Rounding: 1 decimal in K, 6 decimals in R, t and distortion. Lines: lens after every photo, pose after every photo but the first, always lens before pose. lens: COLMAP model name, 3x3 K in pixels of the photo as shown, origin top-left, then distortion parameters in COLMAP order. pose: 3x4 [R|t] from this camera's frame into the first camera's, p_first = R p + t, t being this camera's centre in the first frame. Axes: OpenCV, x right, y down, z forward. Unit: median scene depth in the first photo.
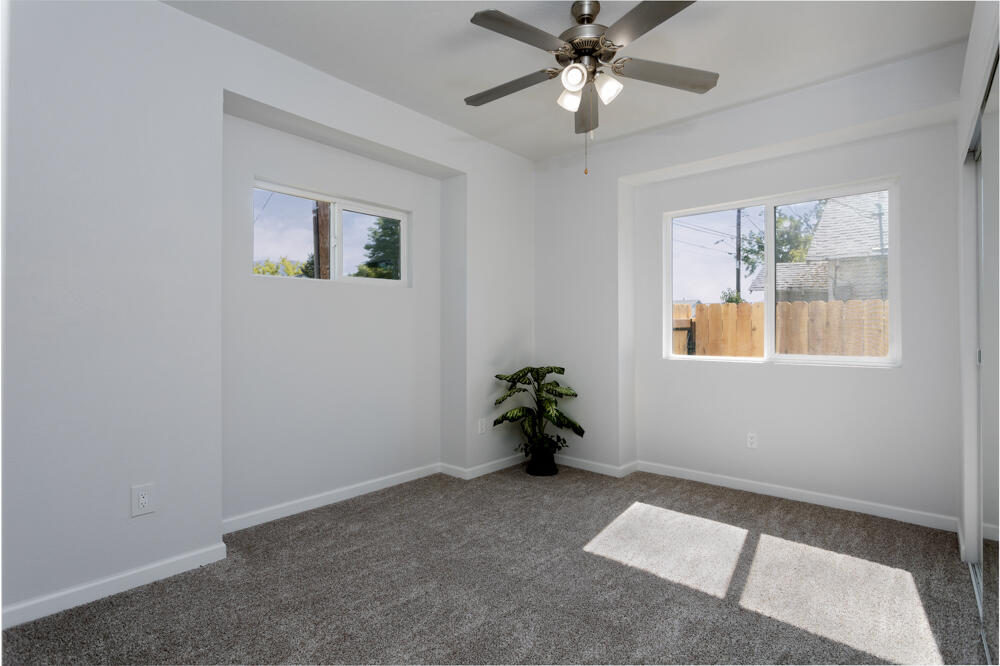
lens RADIAL K [[484.1, 0, 500.0], [0, 484.1, 333.0], [0, 0, 1]] dist [-0.011745, 0.000712]
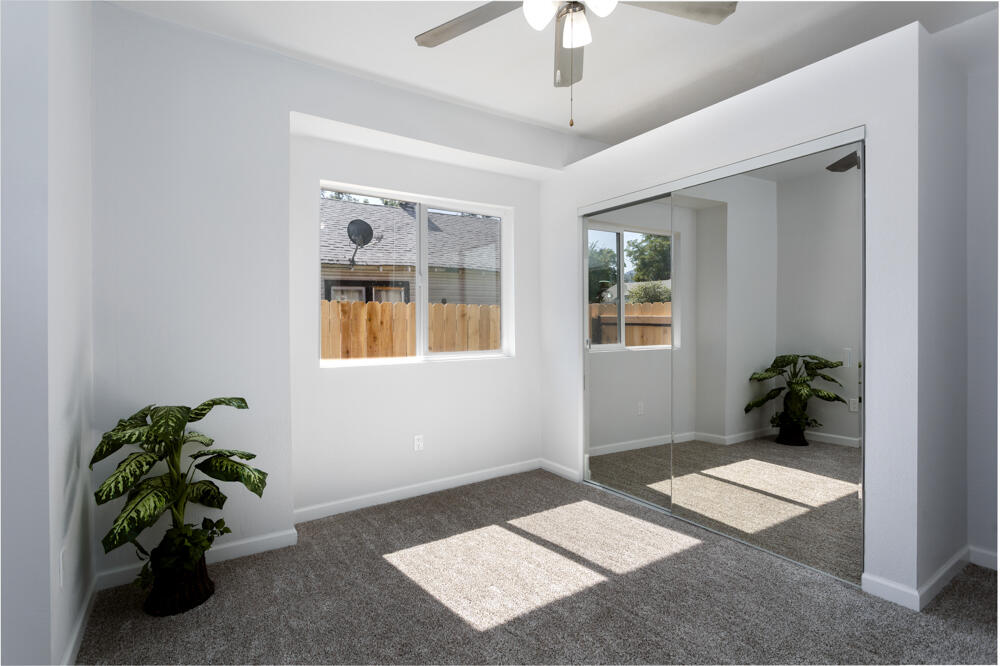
lens RADIAL K [[484.1, 0, 500.0], [0, 484.1, 333.0], [0, 0, 1]] dist [-0.011745, 0.000712]
pose [[0.250089, -0.012310, 0.968145, -0.344654], [0.016476, 0.999829, 0.008456, -0.001950], [-0.968083, 0.013836, 0.250249, 0.551277]]
